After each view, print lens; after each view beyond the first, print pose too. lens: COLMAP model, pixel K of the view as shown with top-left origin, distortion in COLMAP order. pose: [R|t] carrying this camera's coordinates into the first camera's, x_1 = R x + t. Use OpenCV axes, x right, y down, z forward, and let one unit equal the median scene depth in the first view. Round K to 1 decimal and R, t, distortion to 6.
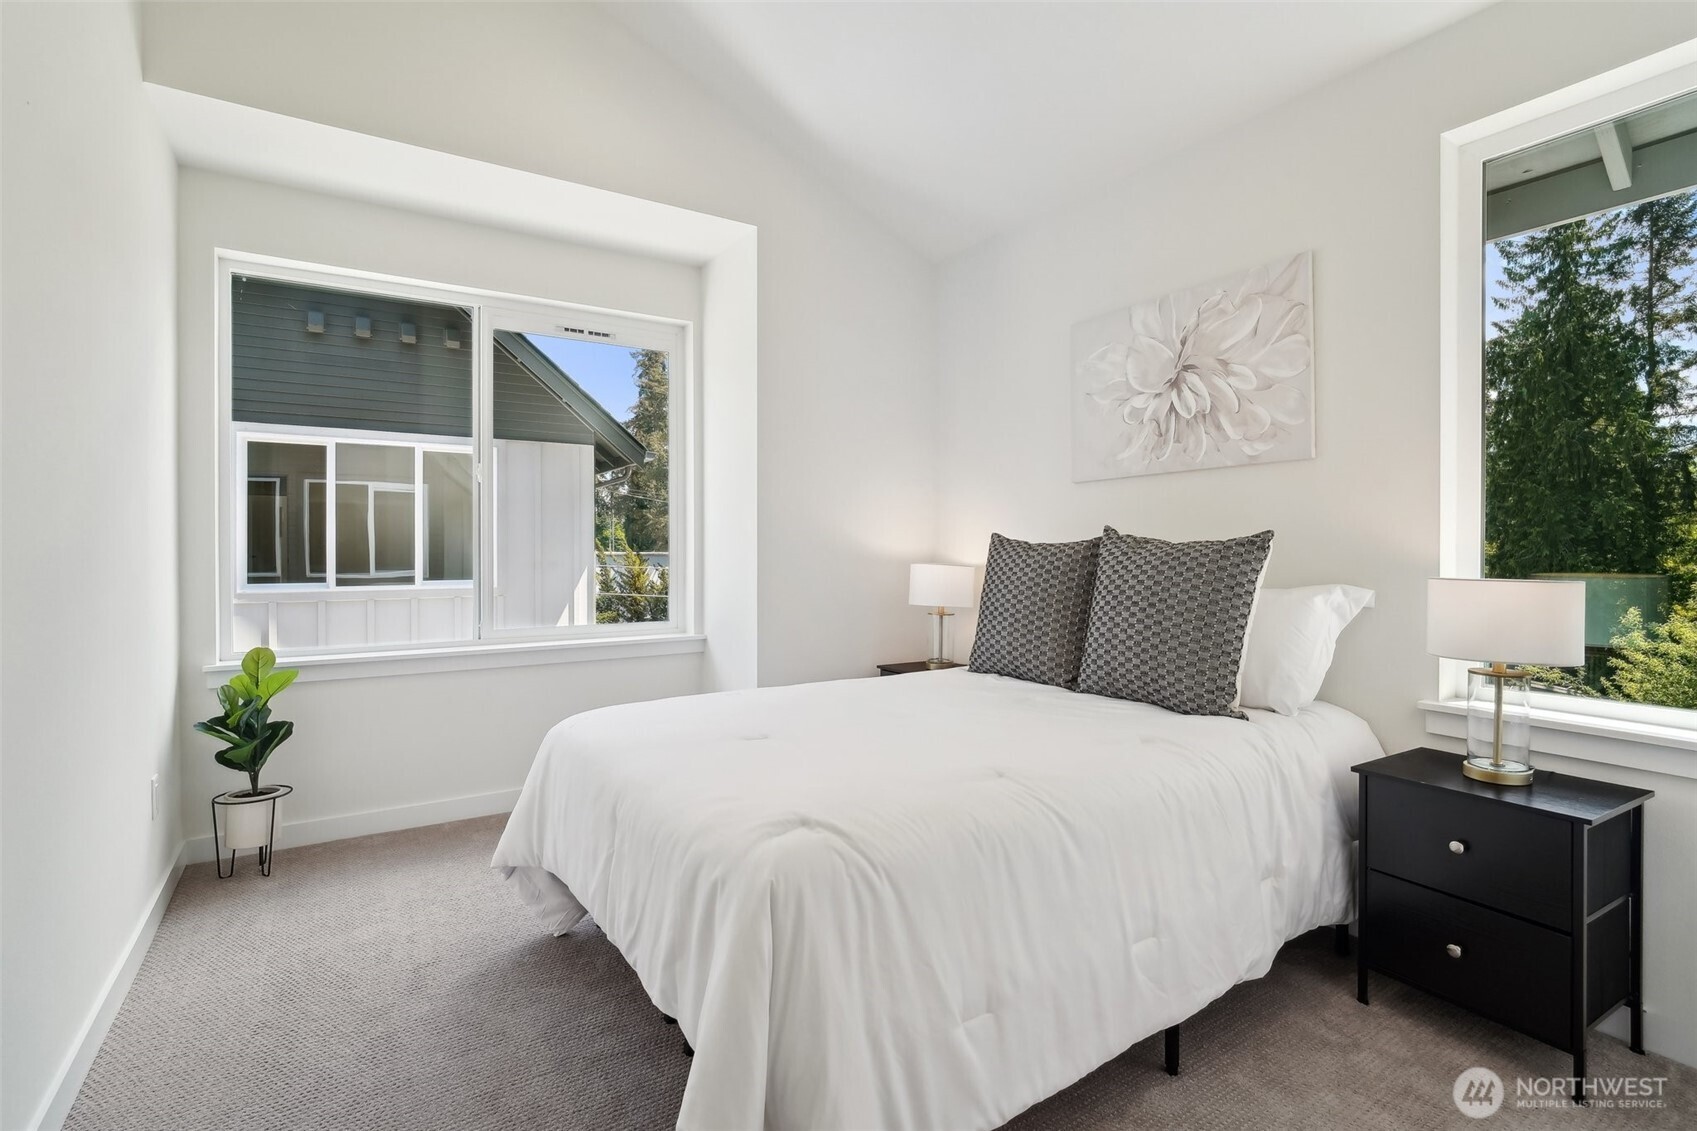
lens RADIAL K [[813.8, 0, 851.8], [0, 813.8, 553.8], [0, 0, 1]] dist [-0.005888, 0.000281]
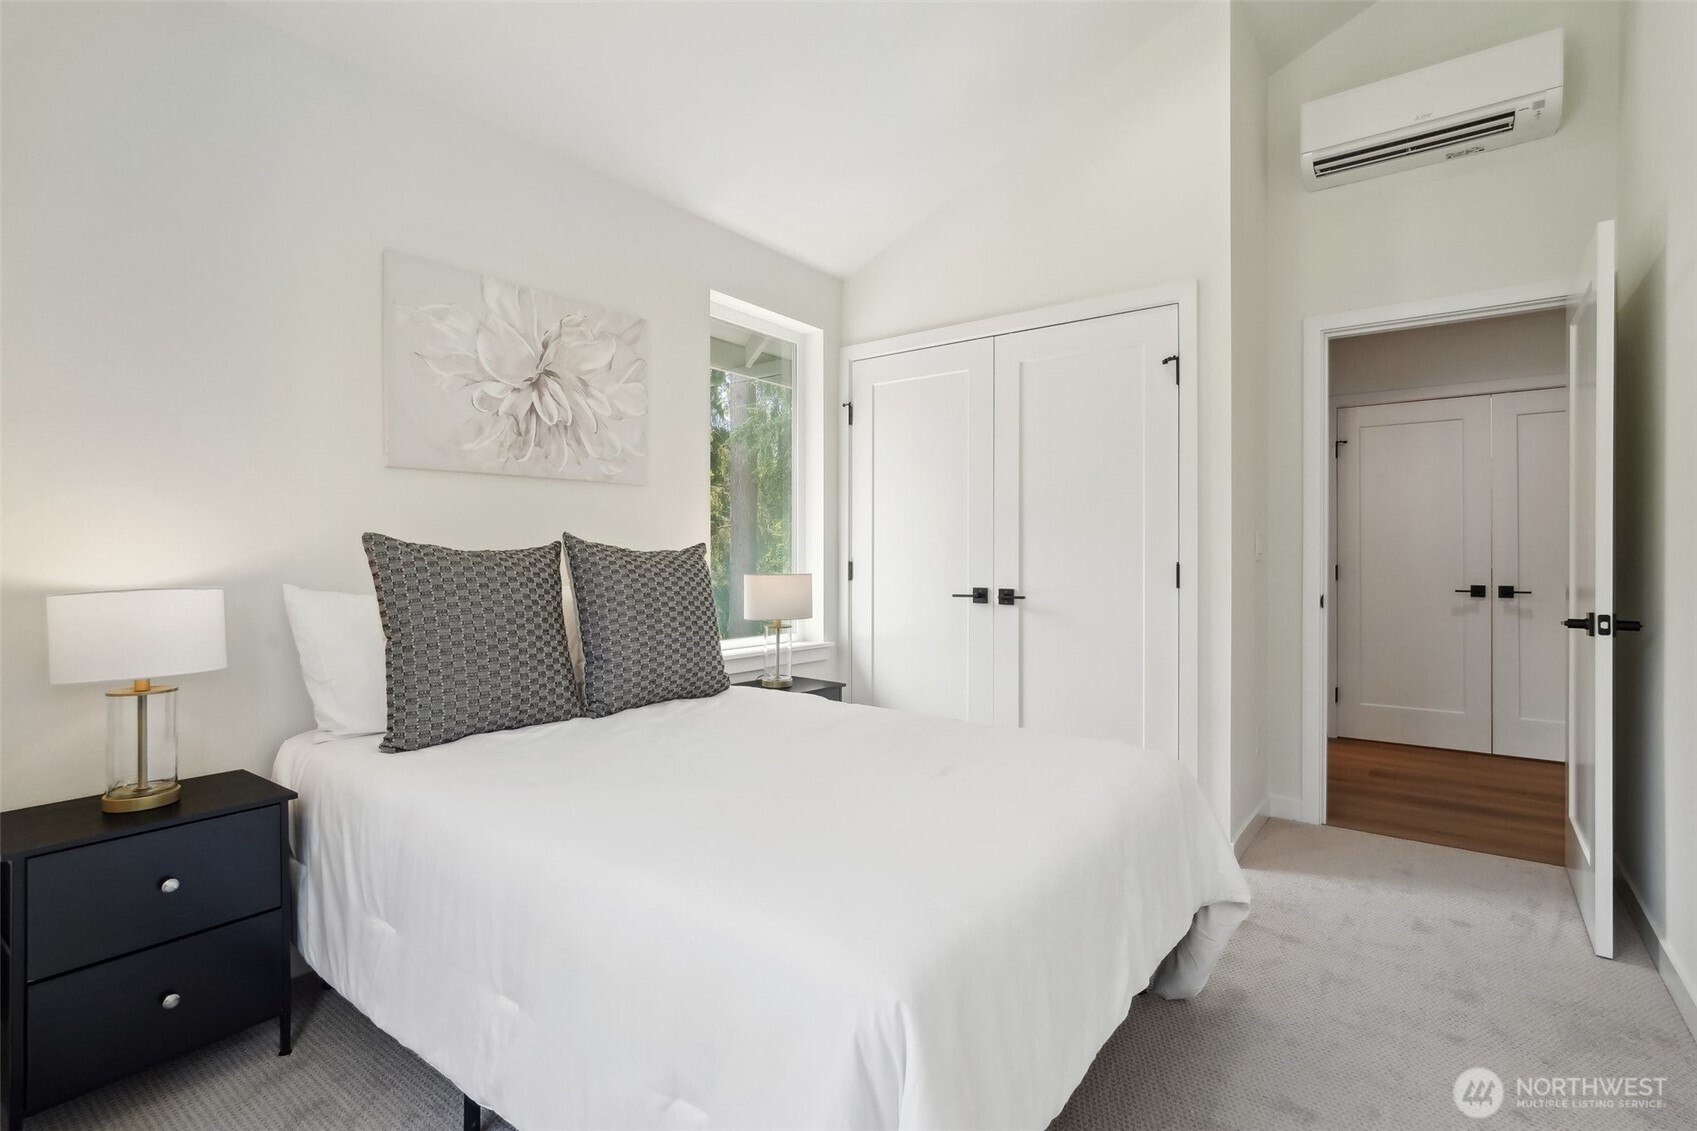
lens RADIAL K [[813.8, 0, 851.8], [0, 813.8, 553.8], [0, 0, 1]] dist [-0.005888, 0.000281]
pose [[-0.348513, 0.003027, 0.937299, -0.636256], [0.005921, 0.999982, -0.001027, -0.007213], [-0.937285, 0.005192, -0.348524, 0.999055]]
